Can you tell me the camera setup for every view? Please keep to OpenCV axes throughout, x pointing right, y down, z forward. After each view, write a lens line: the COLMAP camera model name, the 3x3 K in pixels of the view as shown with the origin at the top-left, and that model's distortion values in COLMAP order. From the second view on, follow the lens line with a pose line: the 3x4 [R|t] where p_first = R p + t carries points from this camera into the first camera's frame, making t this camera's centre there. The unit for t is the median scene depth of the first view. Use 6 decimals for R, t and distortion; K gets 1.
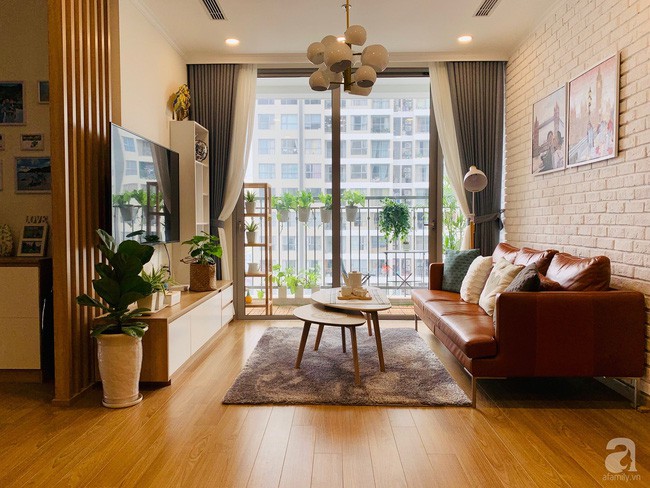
lens RADIAL K [[502.2, 0, 323.8], [0, 502.2, 243.6], [0, 0, 1]] dist [0.024960, -0.030252]
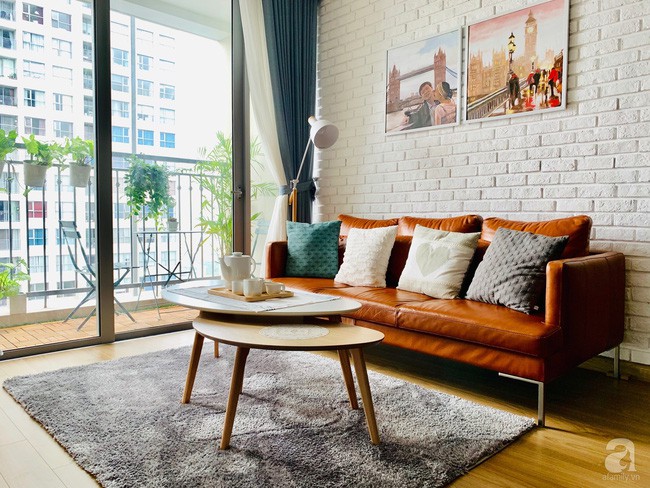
lens RADIAL K [[502.2, 0, 324.7], [0, 502.2, 241.3], [0, 0, 1]] dist [0.024960, -0.030252]
pose [[0.701771, -0.013310, 0.712278, -0.290668], [0.014333, 0.999887, 0.004563, 0.043426], [-0.712258, 0.007007, 0.701883, 0.515338]]
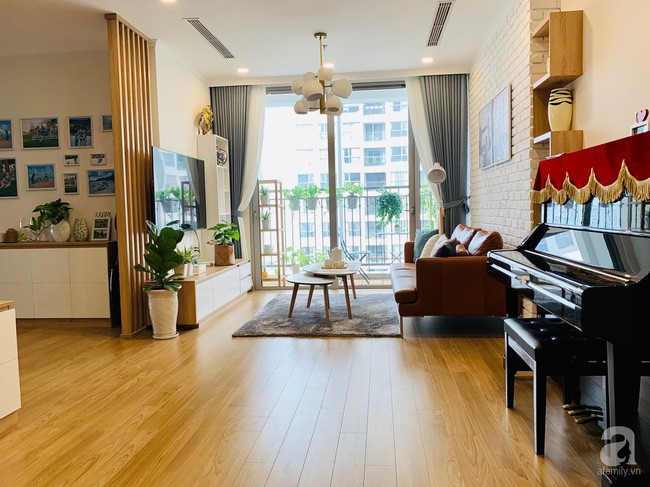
lens RADIAL K [[502.2, 0, 327.3], [0, 502.2, 242.3], [0, 0, 1]] dist [0.024960, -0.030252]
pose [[0.997335, -0.019713, -0.070251, 0.129012], [0.021487, 0.999467, 0.024583, 0.007807], [0.069729, -0.026027, 0.997226, -0.307536]]
